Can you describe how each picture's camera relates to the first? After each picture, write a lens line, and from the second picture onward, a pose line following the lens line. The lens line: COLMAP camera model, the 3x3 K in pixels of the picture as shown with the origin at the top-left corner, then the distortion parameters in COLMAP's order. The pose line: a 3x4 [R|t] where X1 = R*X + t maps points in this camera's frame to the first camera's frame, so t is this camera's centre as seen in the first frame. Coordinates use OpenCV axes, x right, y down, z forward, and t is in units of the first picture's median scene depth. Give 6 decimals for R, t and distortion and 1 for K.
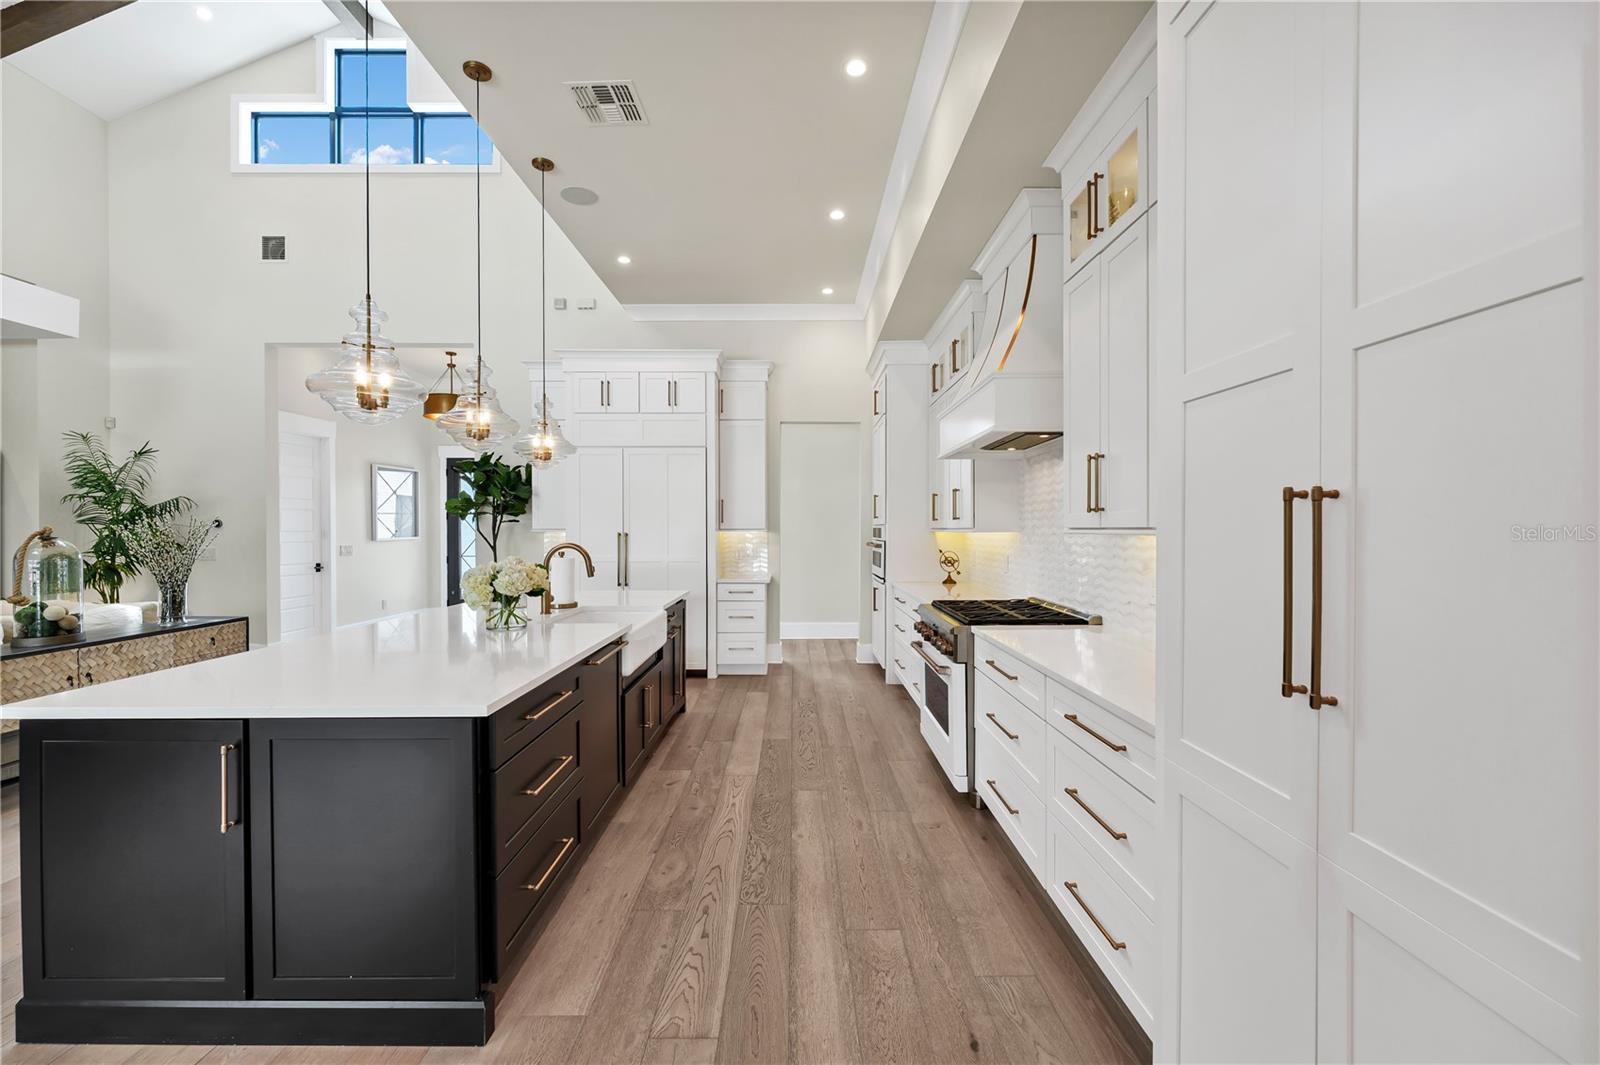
lens RADIAL K [[675.6, 0, 800.0], [0, 675.6, 532.5], [0, 0, 1]] dist [-0.001689, -0.000728]
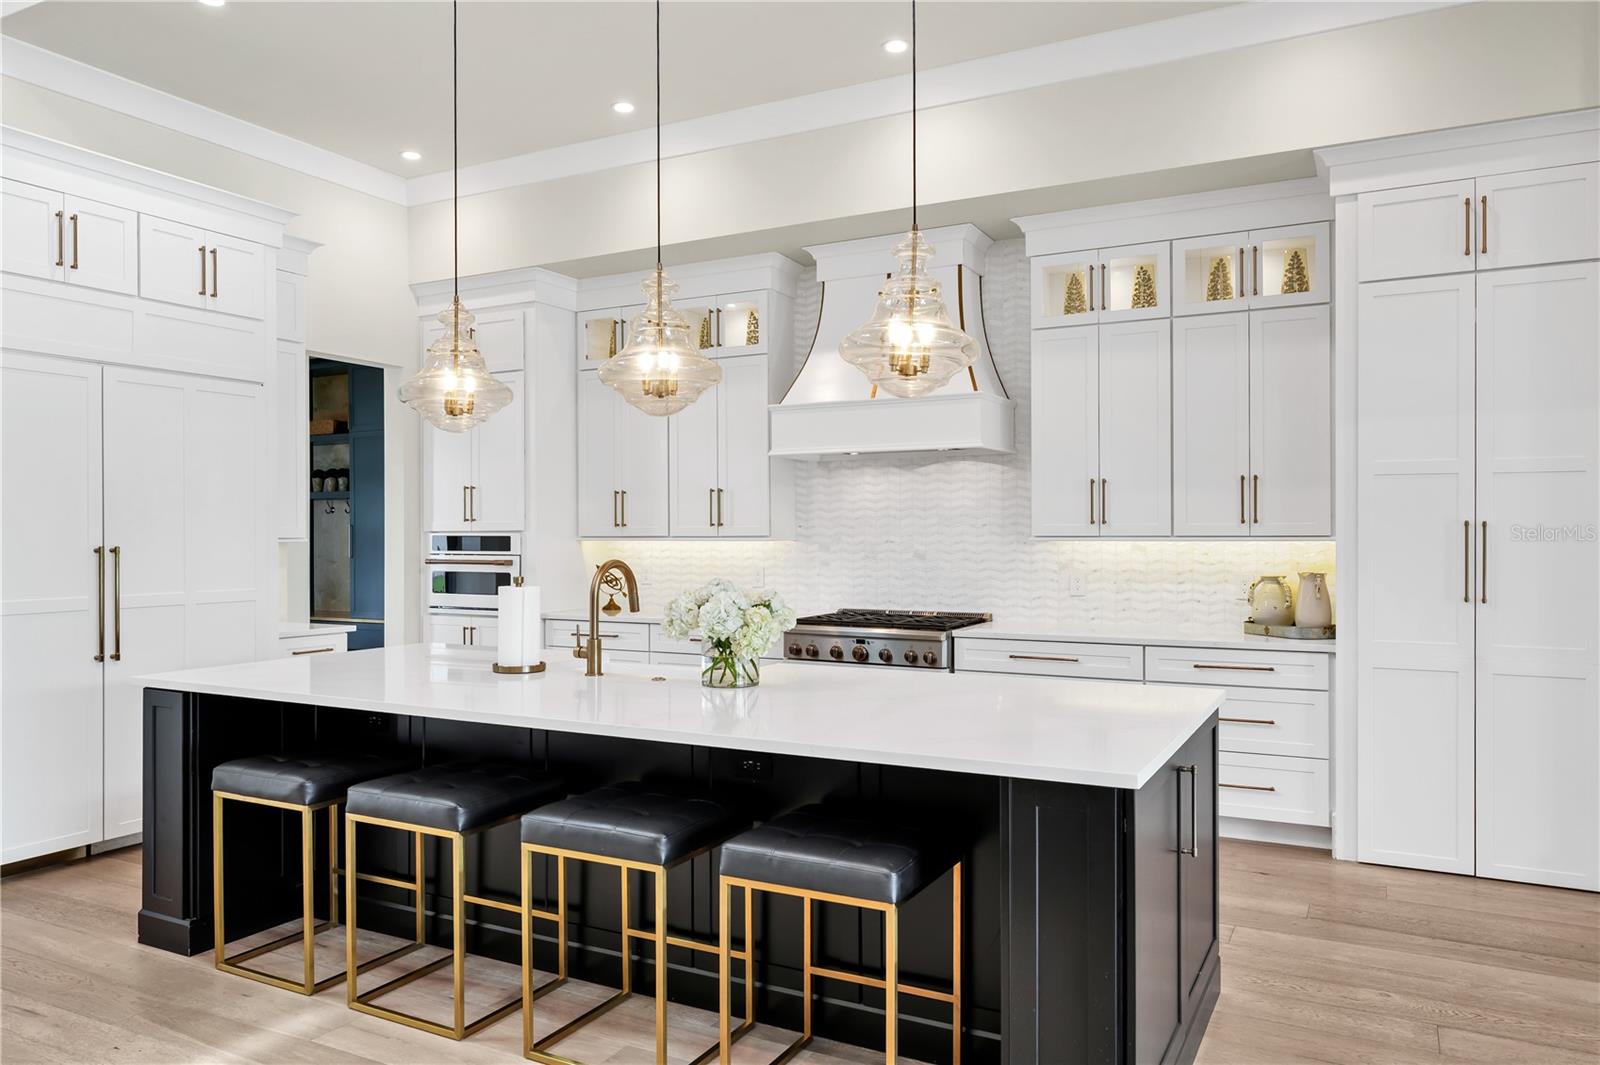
lens RADIAL K [[1104.6, 0, 800.0], [0, 1104.6, 532.5], [0, 0, 1]] dist [-0.000943, -0.000793]
pose [[0.474917, 0.004964, 0.880017, -0.710603], [0.006343, 0.999939, -0.009064, 0.001091], [-0.880008, 0.009887, 0.474856, 0.211752]]
